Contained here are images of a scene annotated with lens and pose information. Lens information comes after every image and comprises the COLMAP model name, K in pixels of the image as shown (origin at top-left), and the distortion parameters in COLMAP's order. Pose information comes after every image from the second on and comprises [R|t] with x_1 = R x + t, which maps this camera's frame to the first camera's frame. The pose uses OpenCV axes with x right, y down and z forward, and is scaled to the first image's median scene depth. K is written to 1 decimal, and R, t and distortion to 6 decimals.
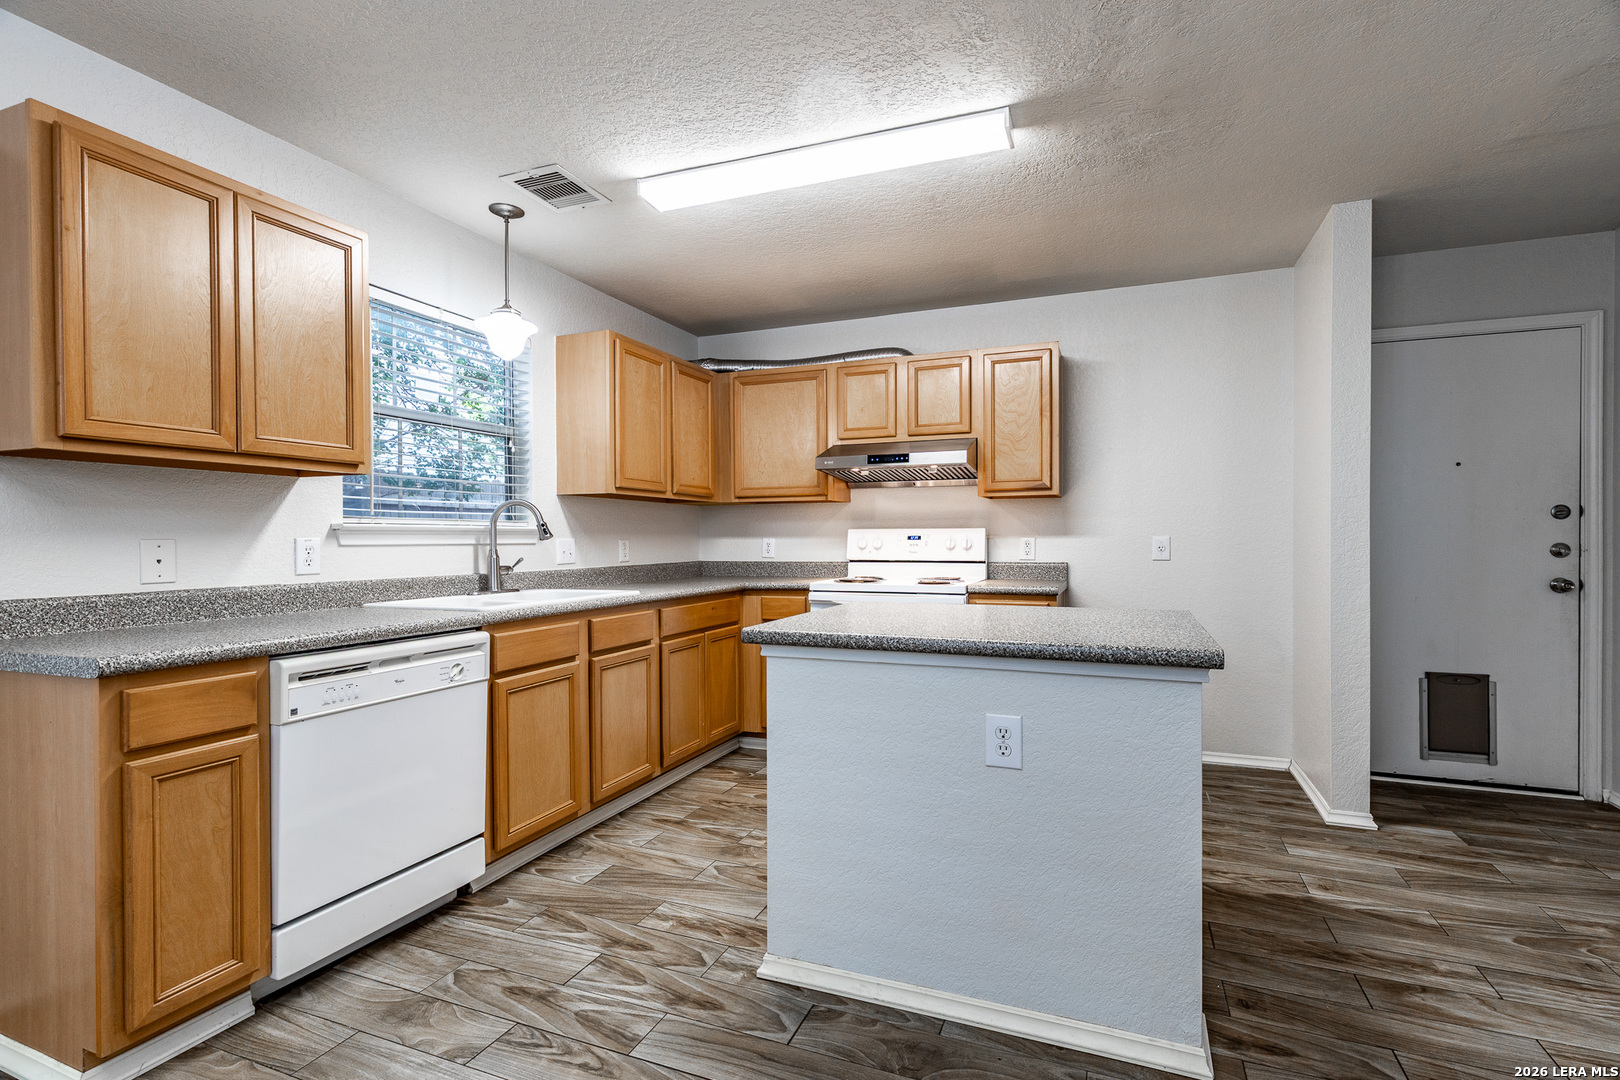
lens RADIAL K [[727.2, 0, 844.4], [0, 727.2, 545.2], [0, 0, 1]] dist [0.010311, -0.001158]
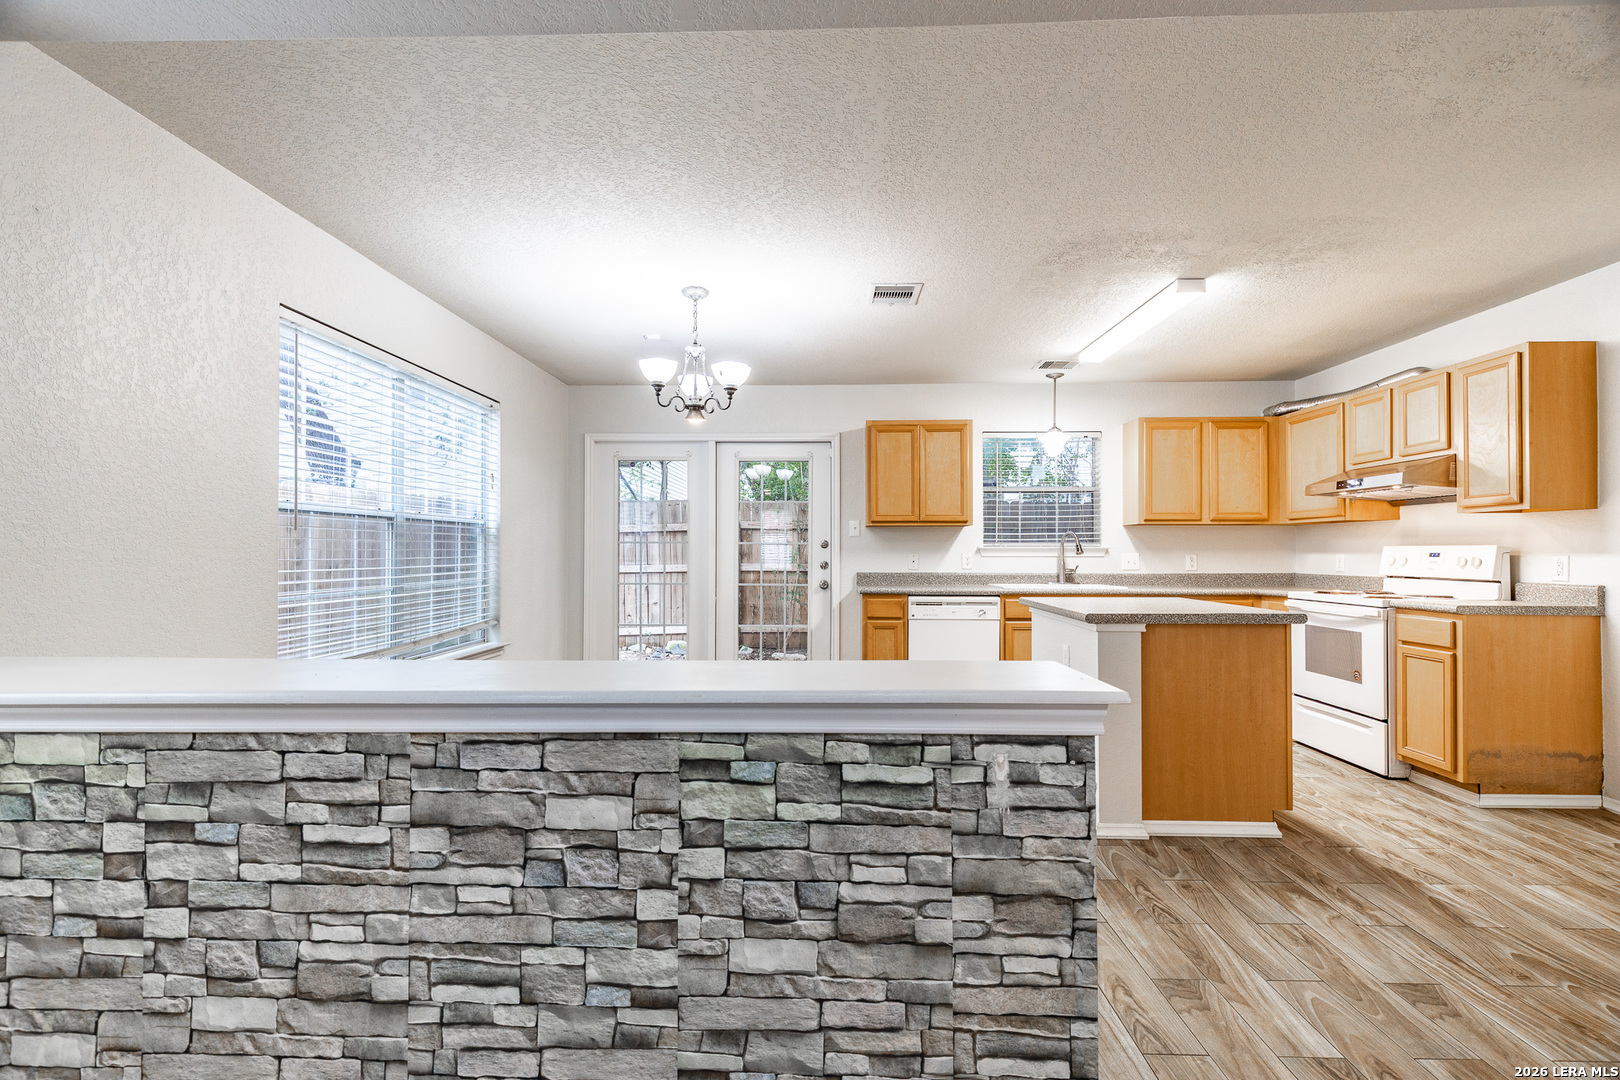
lens RADIAL K [[727.2, 0, 807.4], [0, 727.2, 552.3], [0, 0, 1]] dist [0.010311, -0.001158]
pose [[0.332069, 0.003429, -0.943249, 1.227802], [-0.011626, 0.999932, -0.000457, -0.005641], [0.943183, 0.011118, 0.332086, -0.219530]]
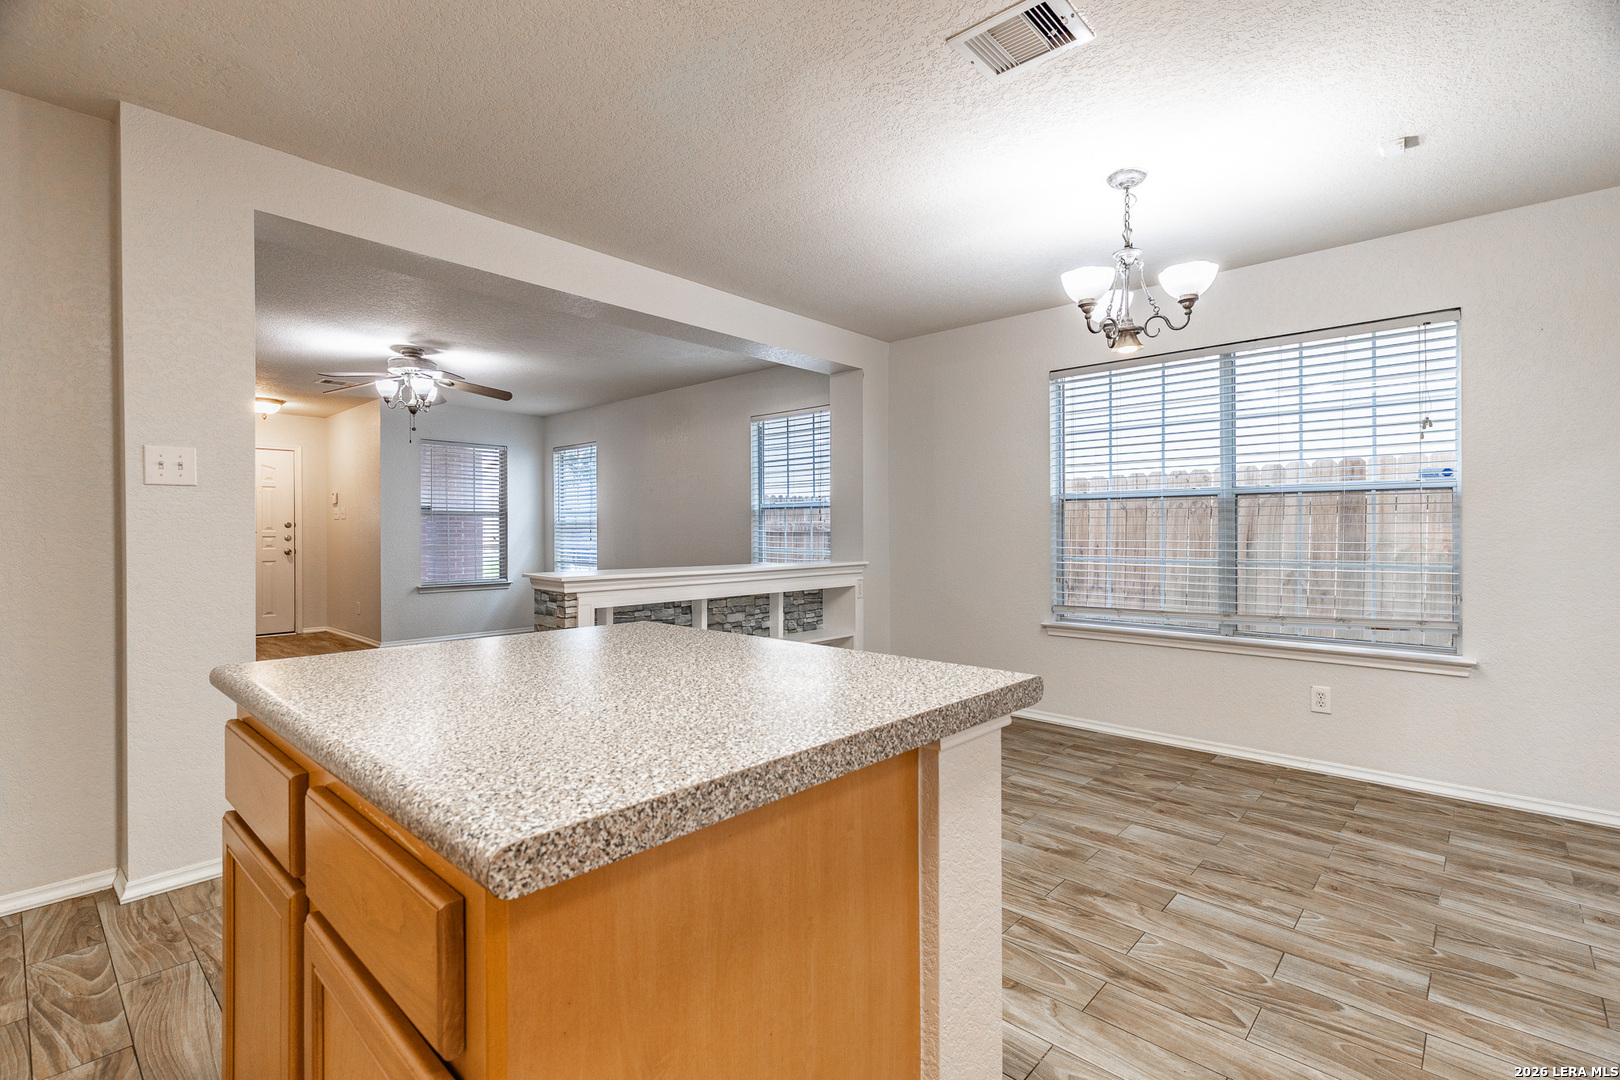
lens RADIAL K [[727.2, 0, 818.0], [0, 727.2, 537.9], [0, 0, 1]] dist [0.010311, -0.001158]
pose [[-0.935217, 0.001060, 0.354074, -0.134943], [0.008226, 0.999791, 0.018735, -0.011411], [-0.353980, 0.020434, -0.935030, 1.202037]]
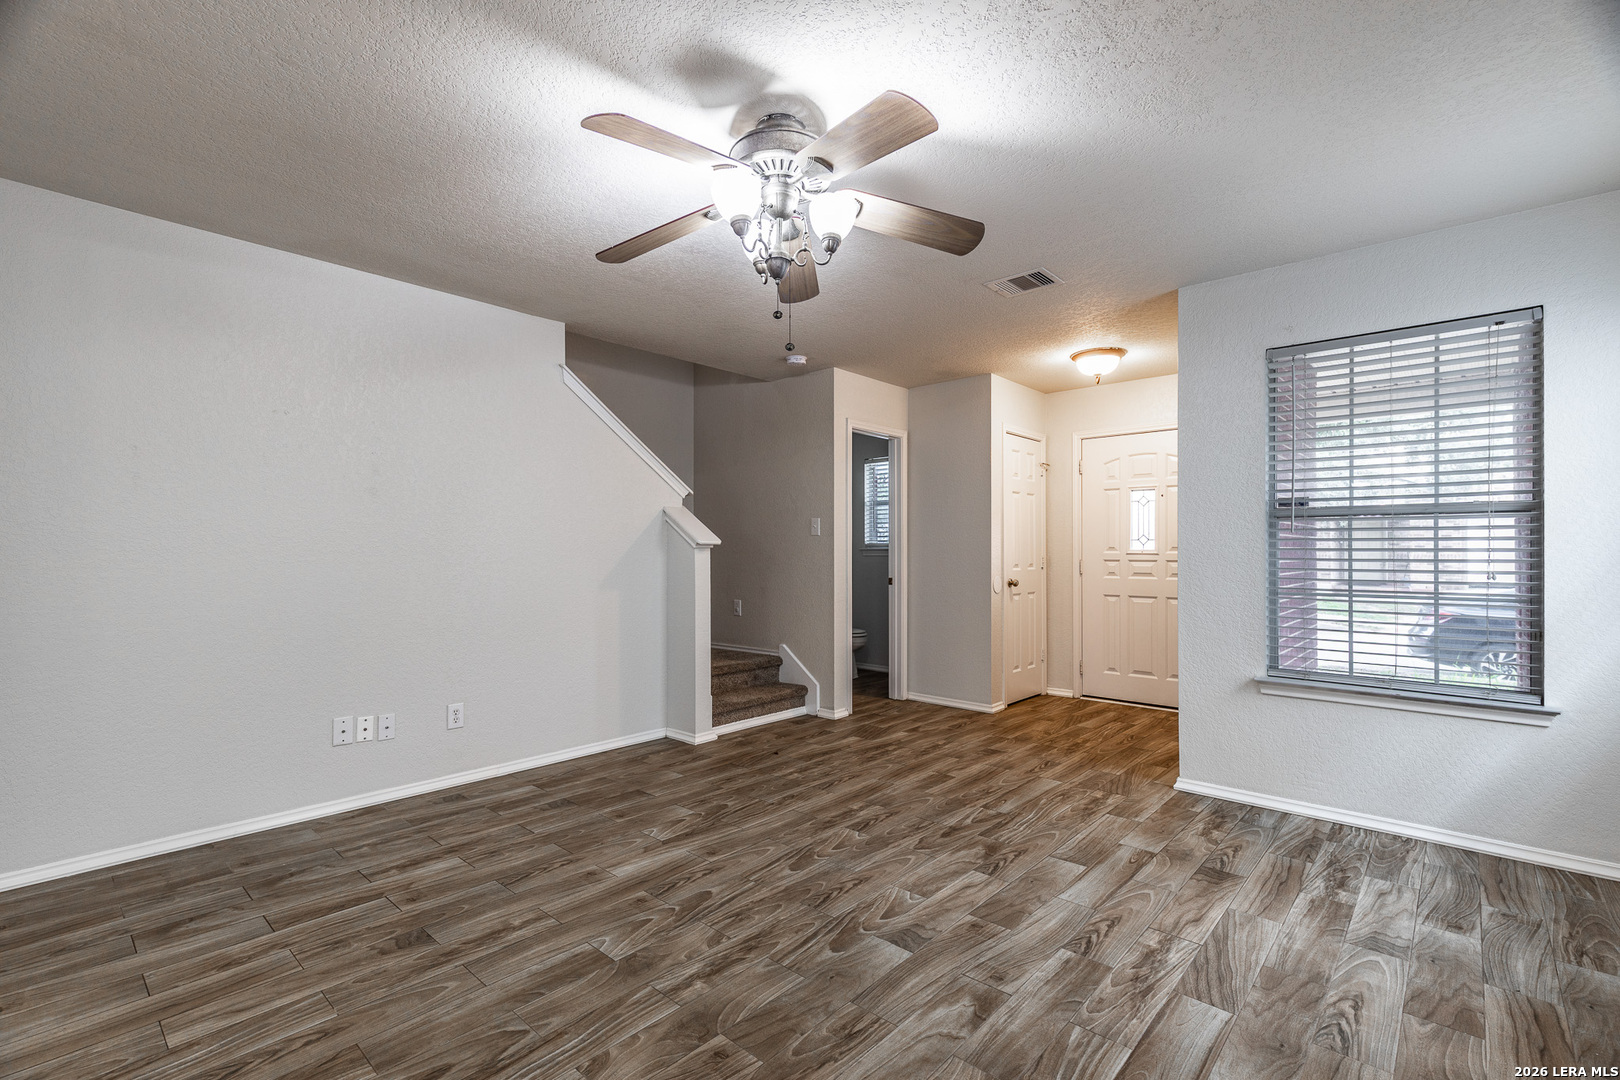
lens RADIAL K [[727.2, 0, 808.6], [0, 727.2, 544.9], [0, 0, 1]] dist [0.010311, -0.001158]
pose [[0.357413, 0.008724, 0.933906, 0.855291], [0.009891, 0.999865, -0.013125, -0.005919], [-0.933894, 0.013928, 0.357278, -0.672977]]
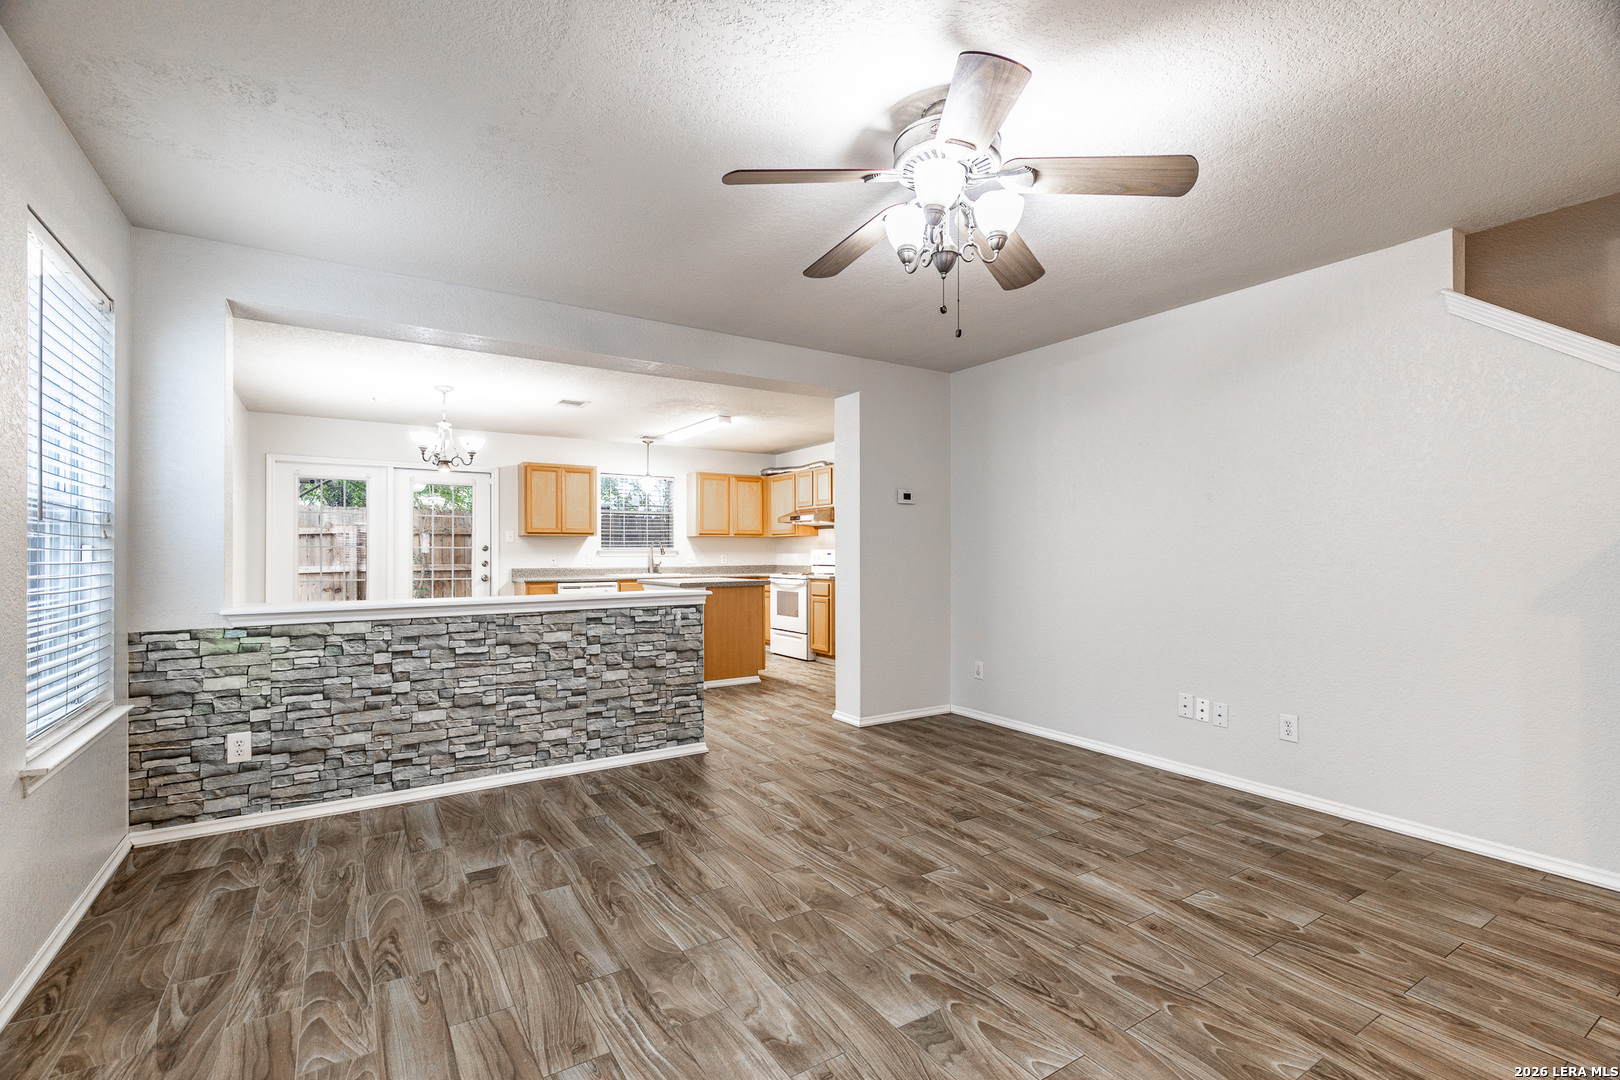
lens RADIAL K [[727.2, 0, 811.5], [0, 727.2, 535.5], [0, 0, 1]] dist [0.010311, -0.001158]
pose [[0.811022, -0.012643, -0.584878, 2.043280], [-0.006106, 0.999529, -0.030074, -0.000844], [0.584983, 0.027962, 0.810563, -1.115937]]
